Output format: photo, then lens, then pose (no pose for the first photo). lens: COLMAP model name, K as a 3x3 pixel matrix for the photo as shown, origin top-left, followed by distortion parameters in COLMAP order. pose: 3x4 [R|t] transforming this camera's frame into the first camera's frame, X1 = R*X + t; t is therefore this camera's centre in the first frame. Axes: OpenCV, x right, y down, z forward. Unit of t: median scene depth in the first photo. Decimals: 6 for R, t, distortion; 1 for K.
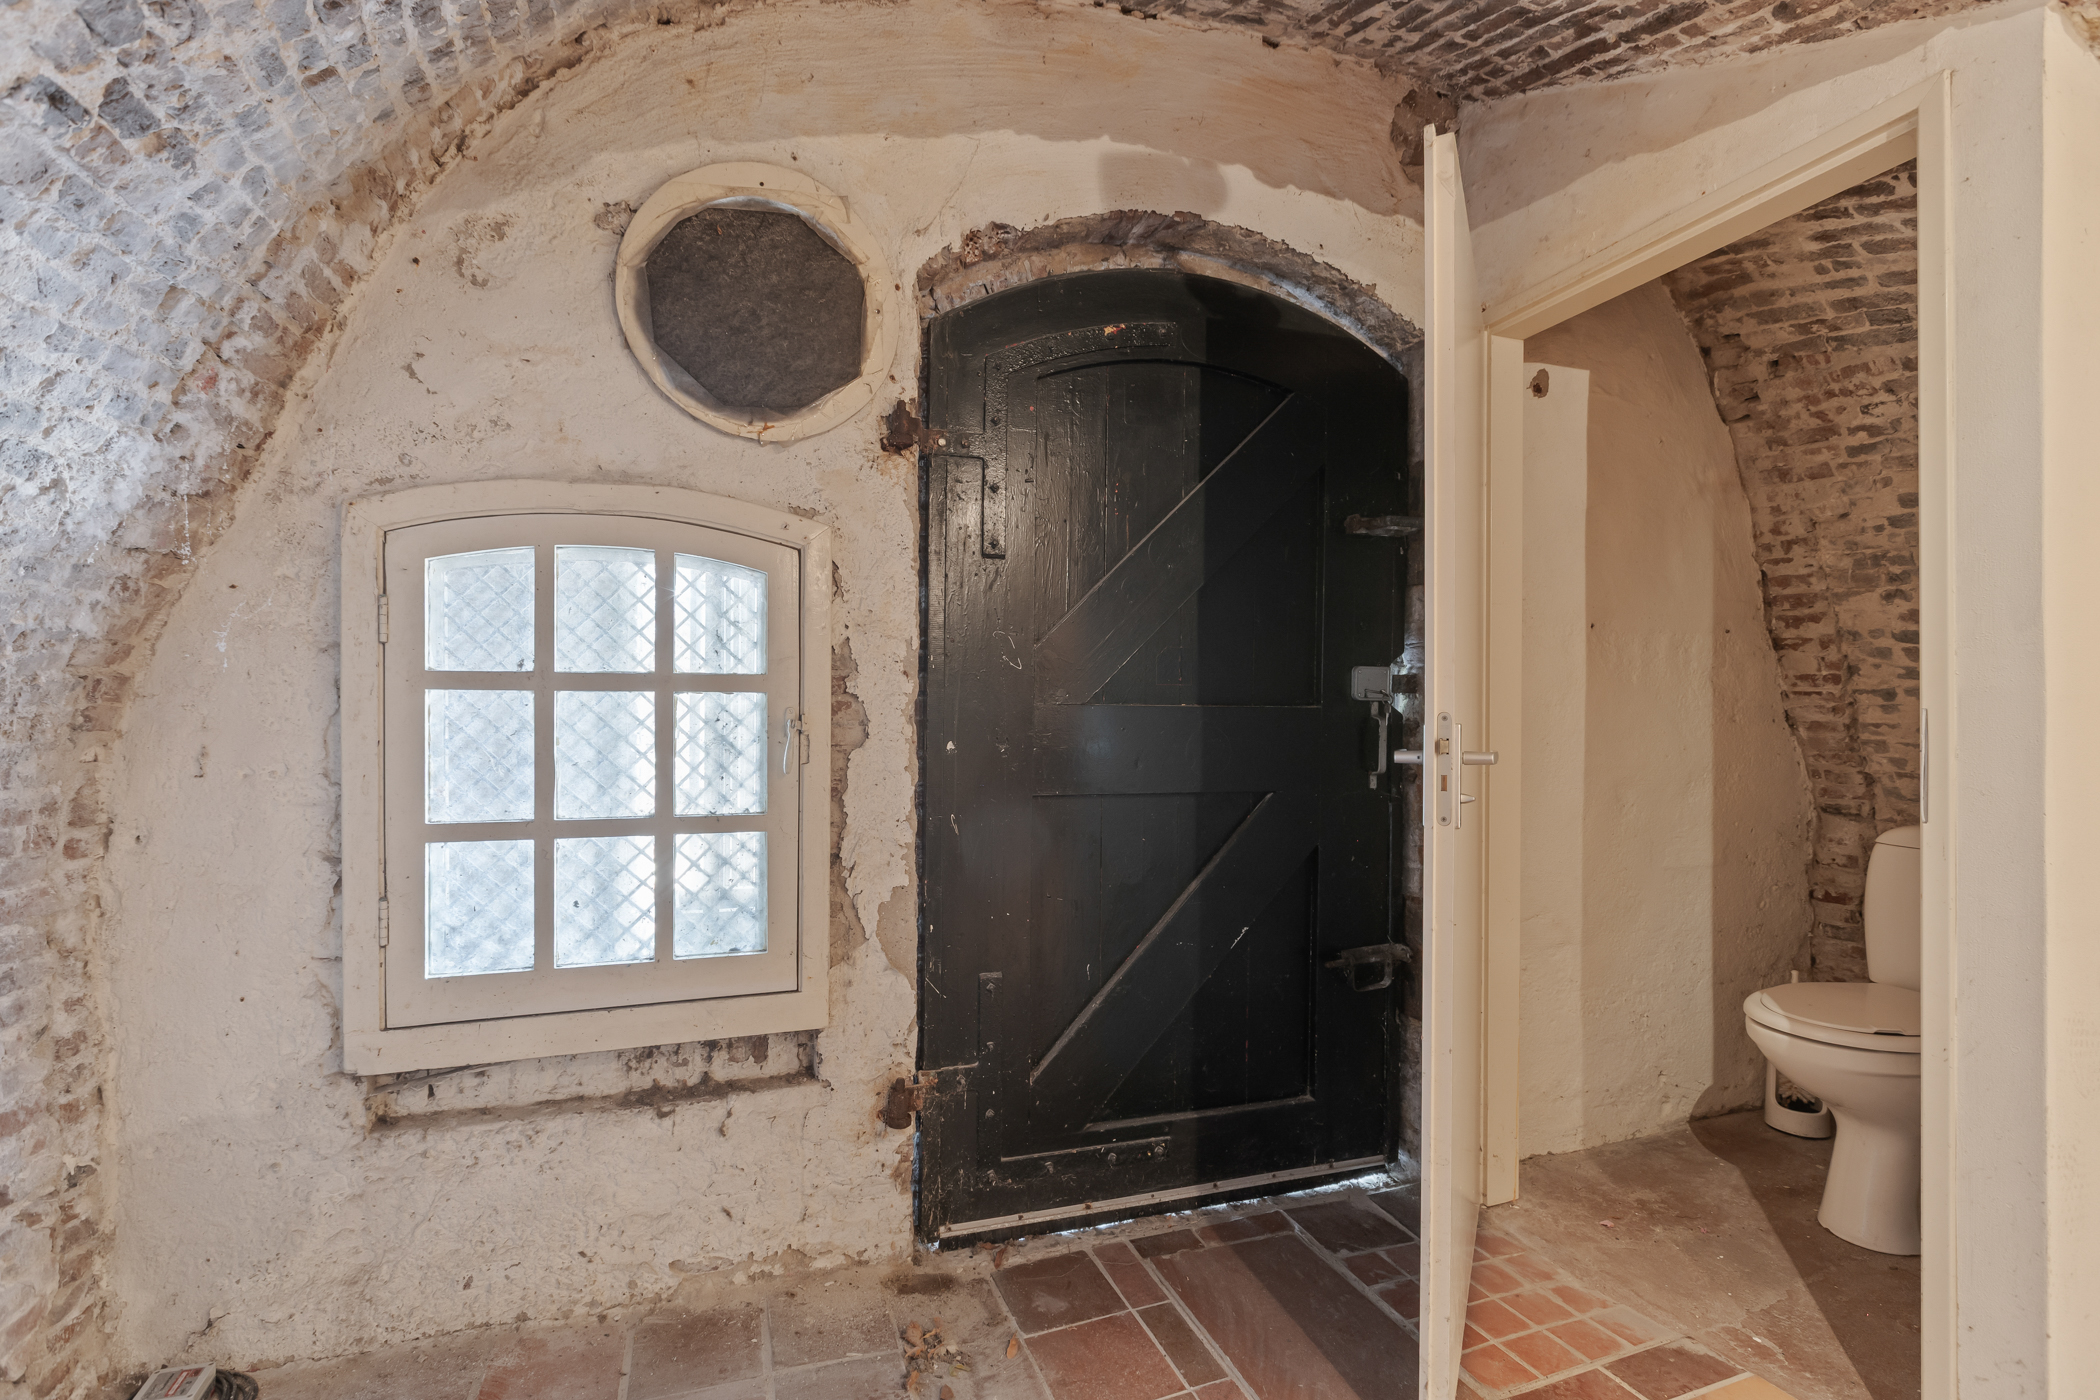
lens RADIAL K [[968.5, 0, 1042.6], [0, 968.5, 703.6], [0, 0, 1]] dist [0.001364, 0.000984]
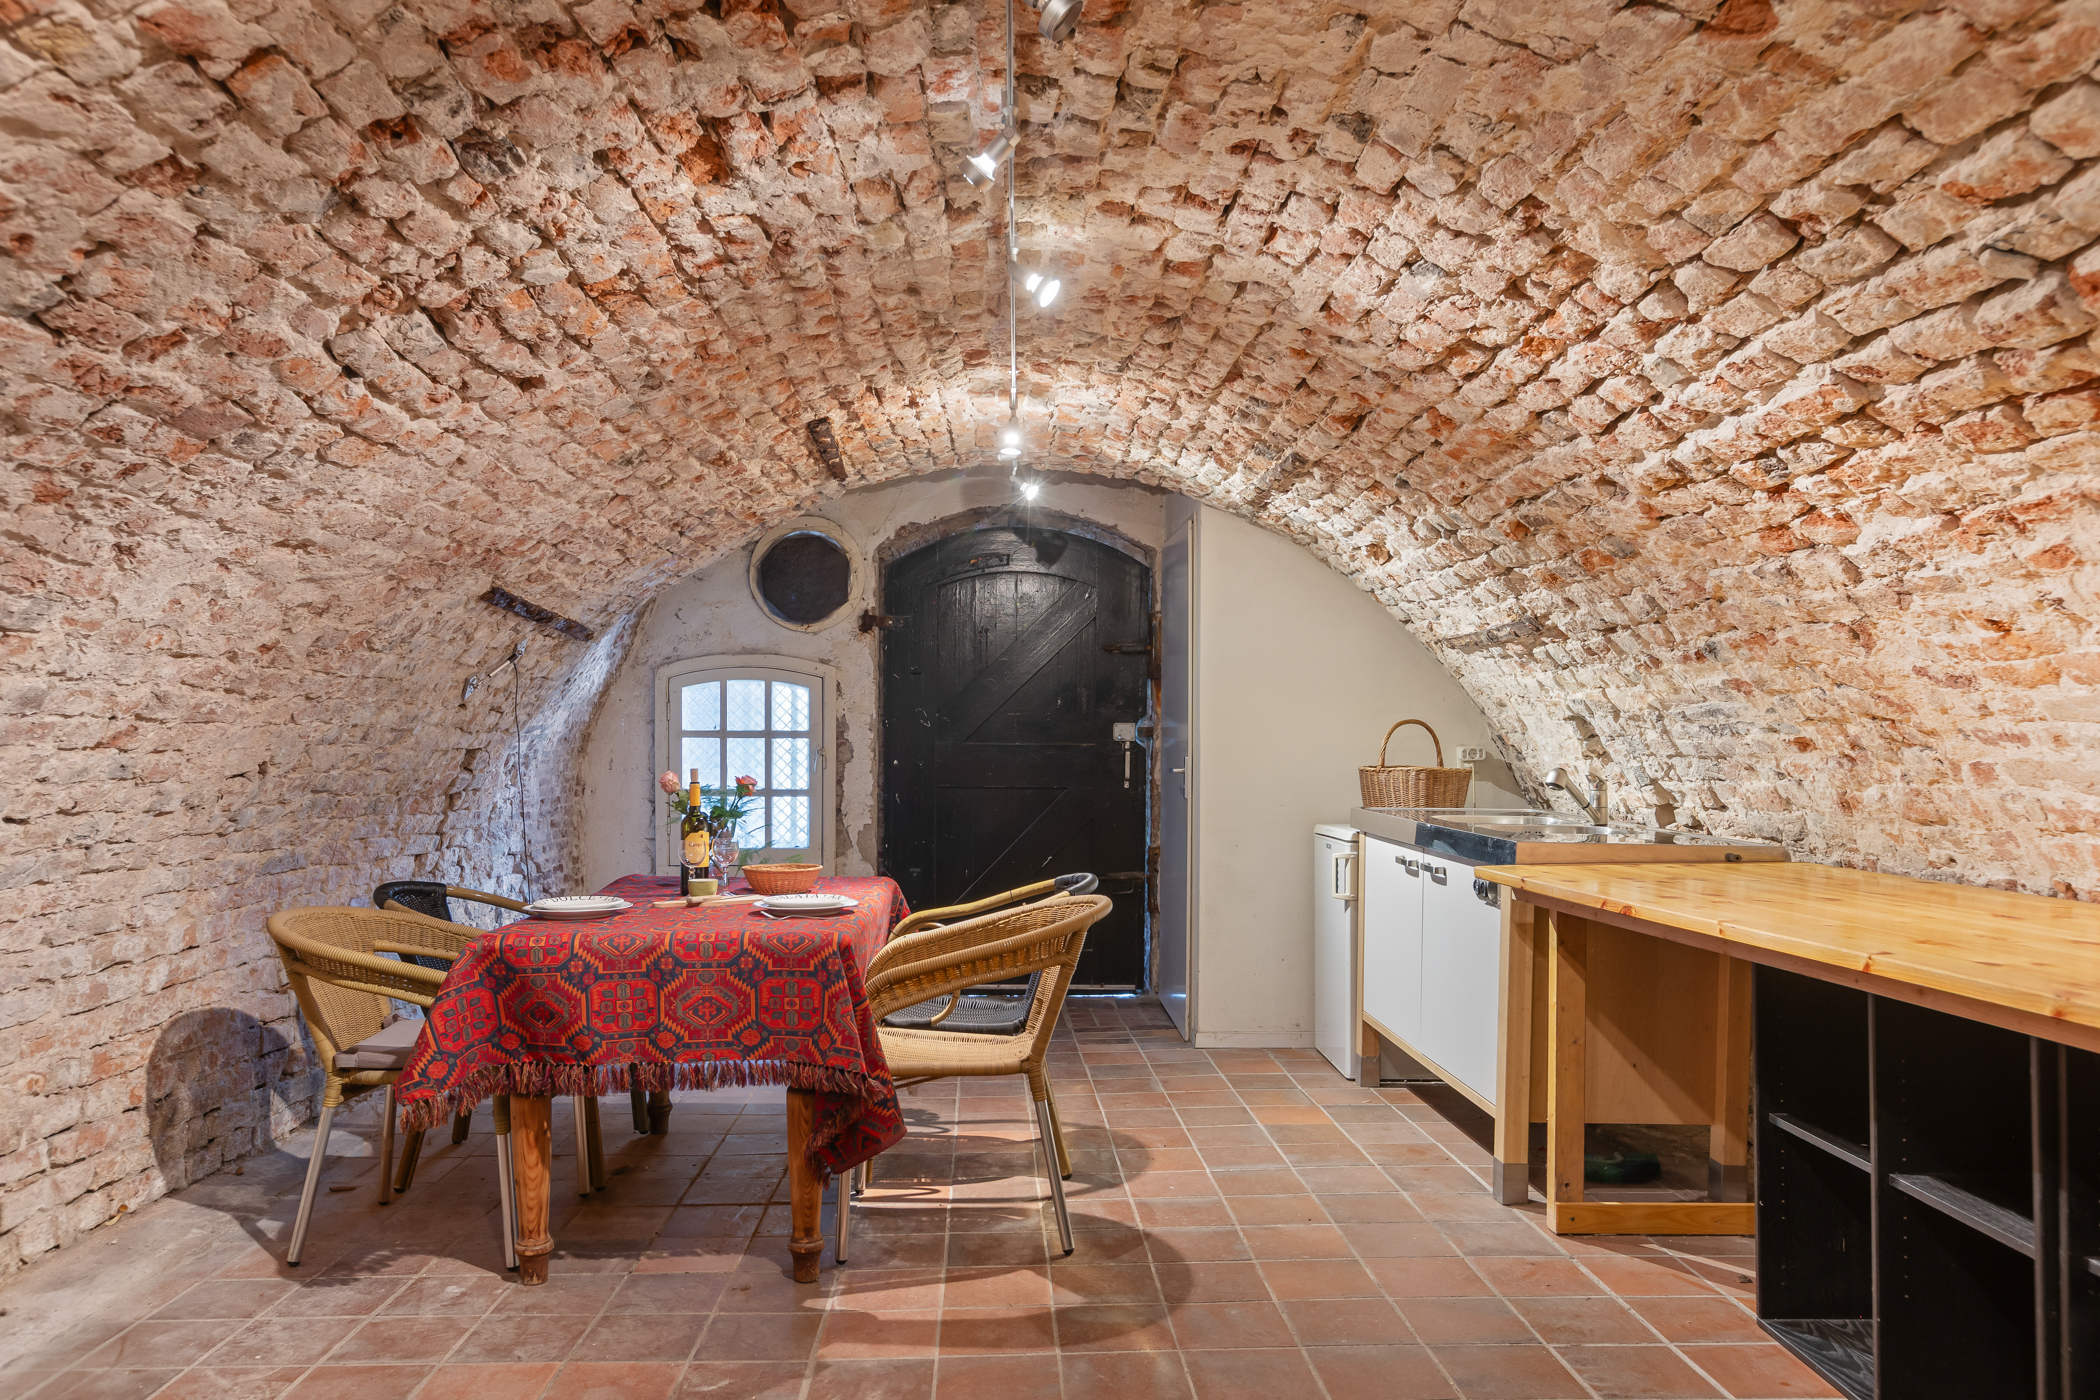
lens RADIAL K [[1424.2, 0, 1075.5], [0, 1424.2, 727.6], [0, 0, 1]] dist [-0.010581, 0.000645]
pose [[0.963733, 0.003119, -0.266849, 1.303507], [-0.000788, 0.999961, 0.008842, -0.071017], [0.266866, -0.008311, 0.963698, -2.235559]]
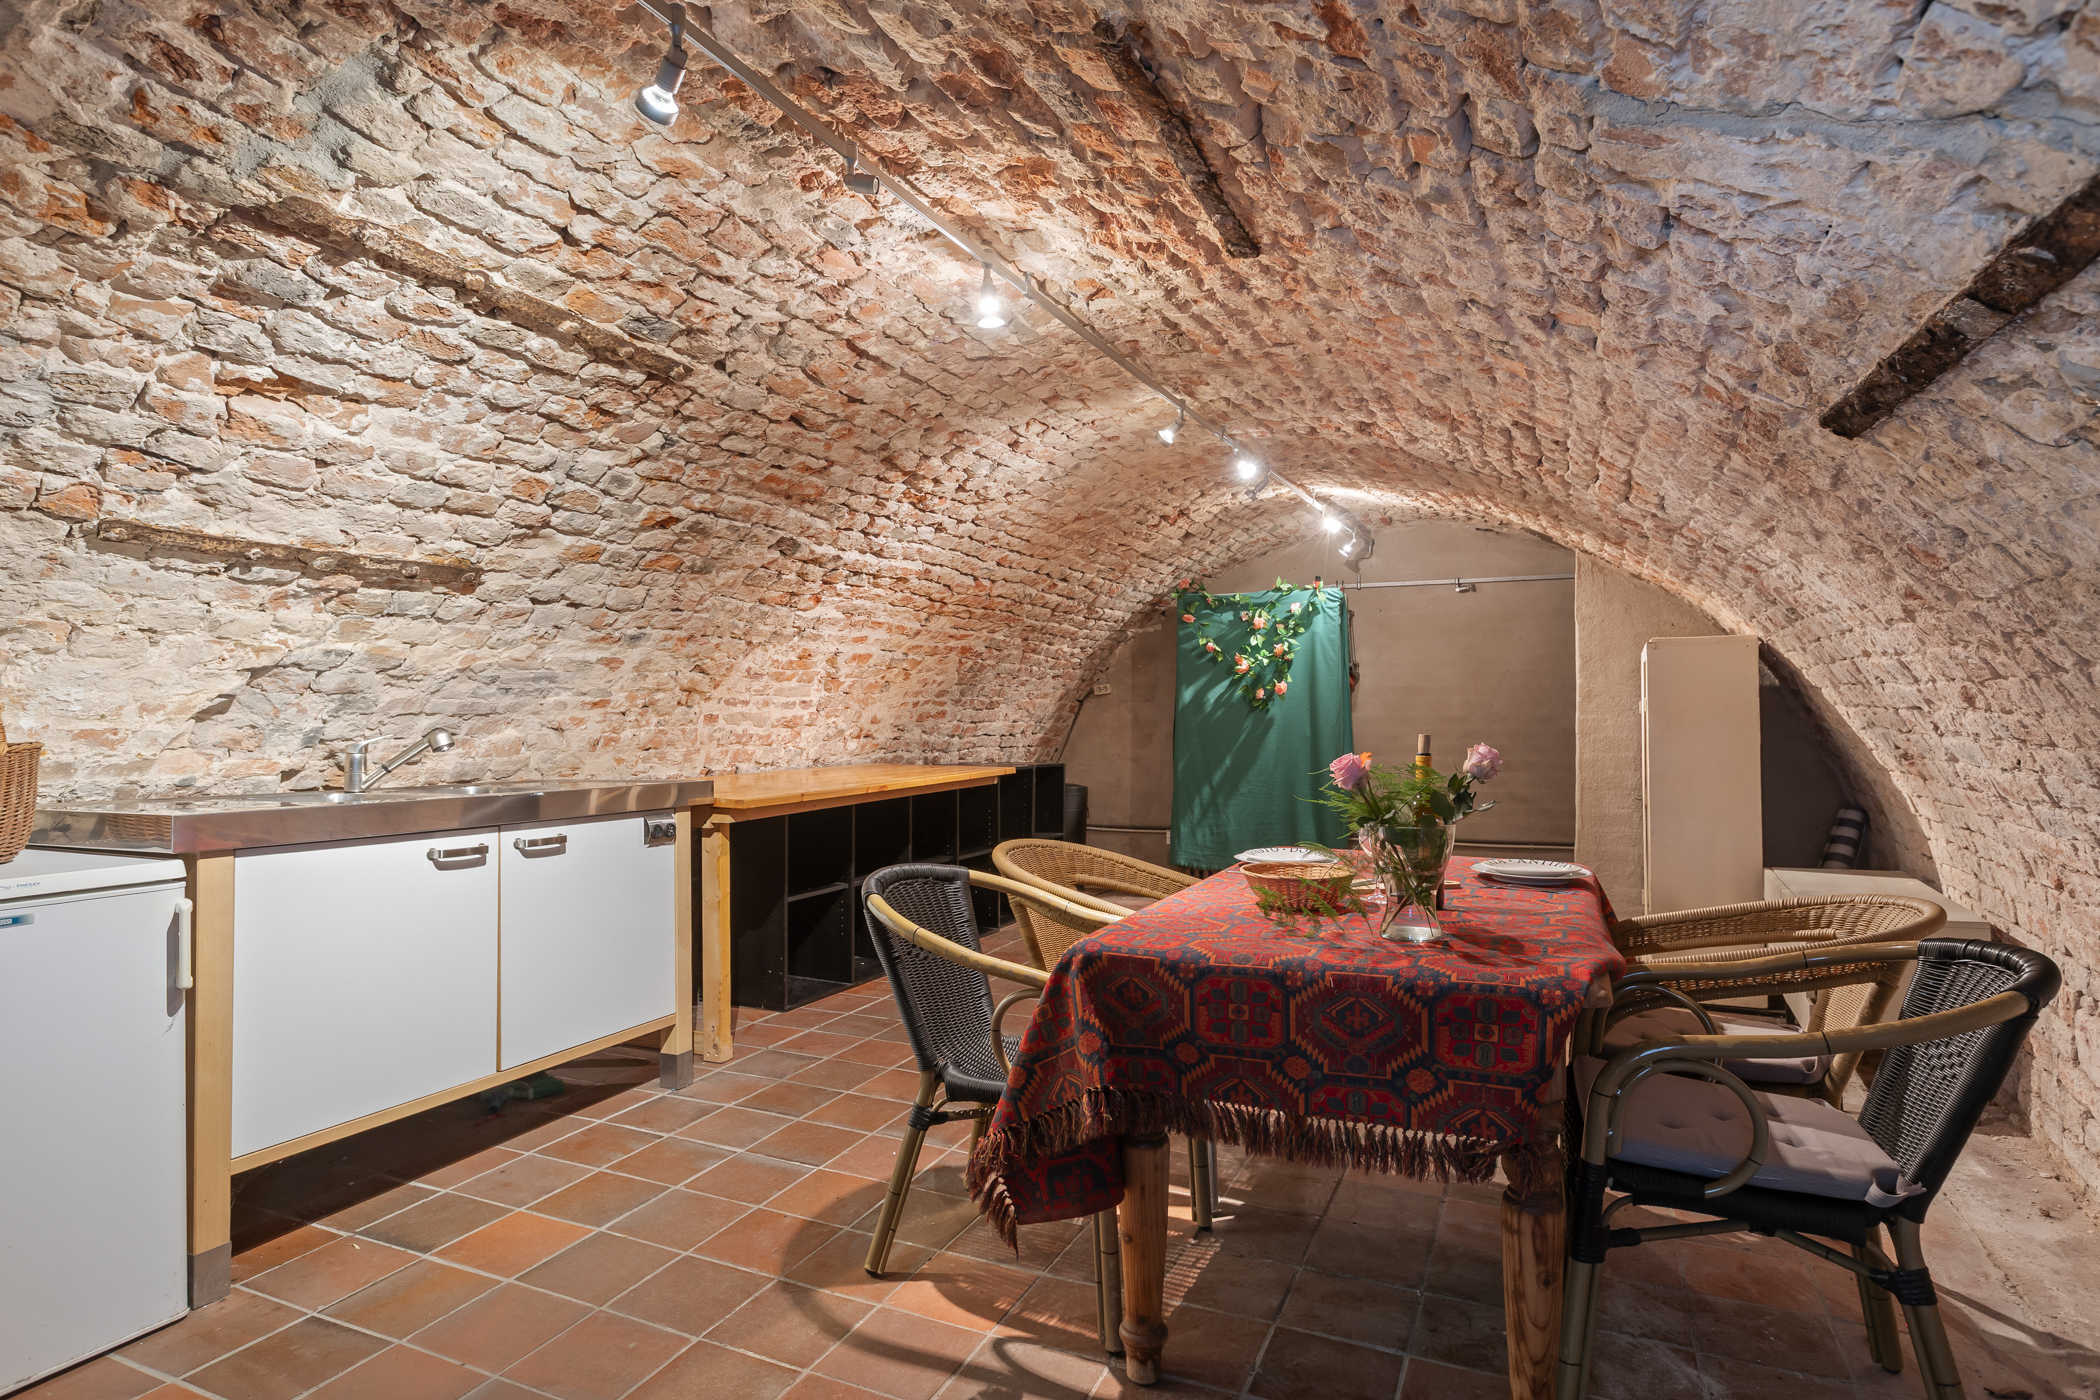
lens RADIAL K [[1228.5, 0, 952.2], [0, 1228.5, 718.8], [0, 0, 1]] dist [-0.002357, -0.000940]
pose [[-0.700026, 0.000168, 0.714117, -0.303250], [-0.011184, 0.999875, -0.011199, 0.006406], [-0.714029, -0.015826, -0.699937, 0.735239]]
